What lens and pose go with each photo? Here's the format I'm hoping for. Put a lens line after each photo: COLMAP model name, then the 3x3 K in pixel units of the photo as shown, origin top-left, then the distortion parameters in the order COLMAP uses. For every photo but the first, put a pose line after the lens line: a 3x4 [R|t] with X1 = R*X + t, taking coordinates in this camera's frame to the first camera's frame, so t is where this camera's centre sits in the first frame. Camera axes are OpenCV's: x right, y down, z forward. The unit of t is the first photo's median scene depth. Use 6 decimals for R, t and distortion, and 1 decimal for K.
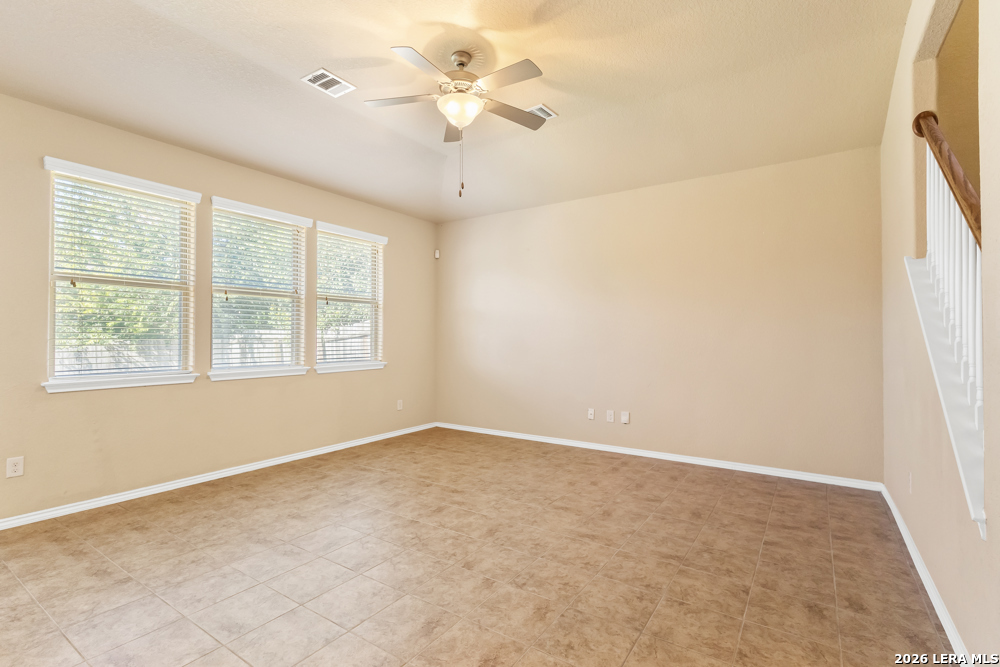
lens RADIAL K [[452.2, 0, 500.0], [0, 452.2, 333.5], [0, 0, 1]] dist [-0.000642, 0.000028]
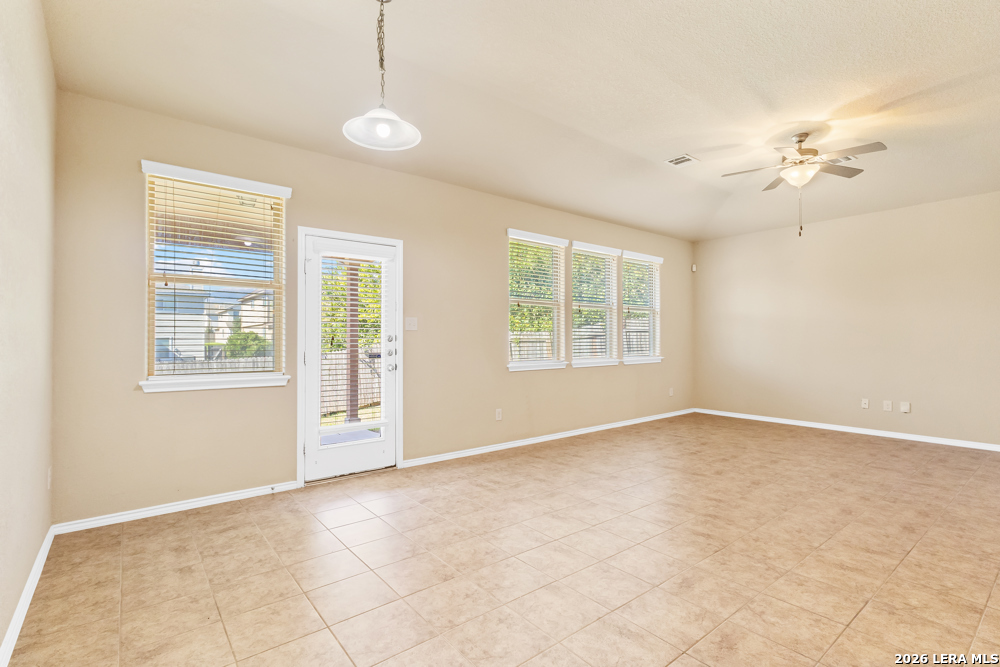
lens RADIAL K [[457.0, 0, 500.0], [0, 457.0, 331.5], [0, 0, 1]] dist [0.001100, 0.000241]
pose [[0.955587, -0.007918, -0.294602, -0.436622], [0.005682, 0.999948, -0.008447, 0.000089], [0.294654, 0.006398, 0.955583, -0.487260]]
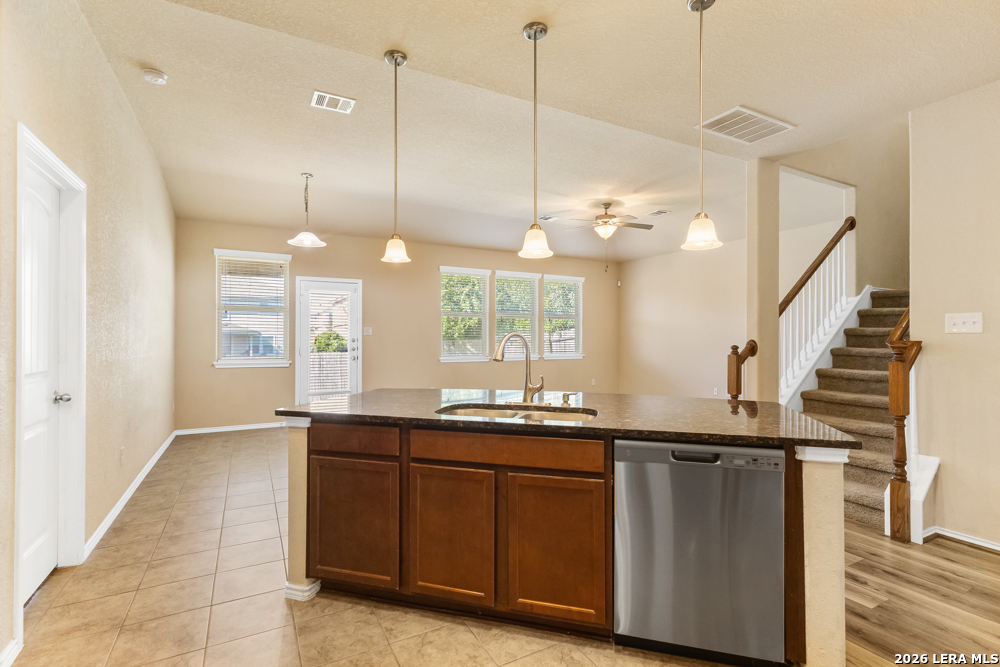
lens RADIAL K [[471.8, 0, 500.0], [0, 471.8, 333.5], [0, 0, 1]] dist [-0.001849, -0.000908]
pose [[0.881712, -0.004073, -0.471770, 0.393127], [0.003705, 0.999992, -0.001709, -0.015450], [0.471773, -0.000241, 0.881720, -0.887198]]
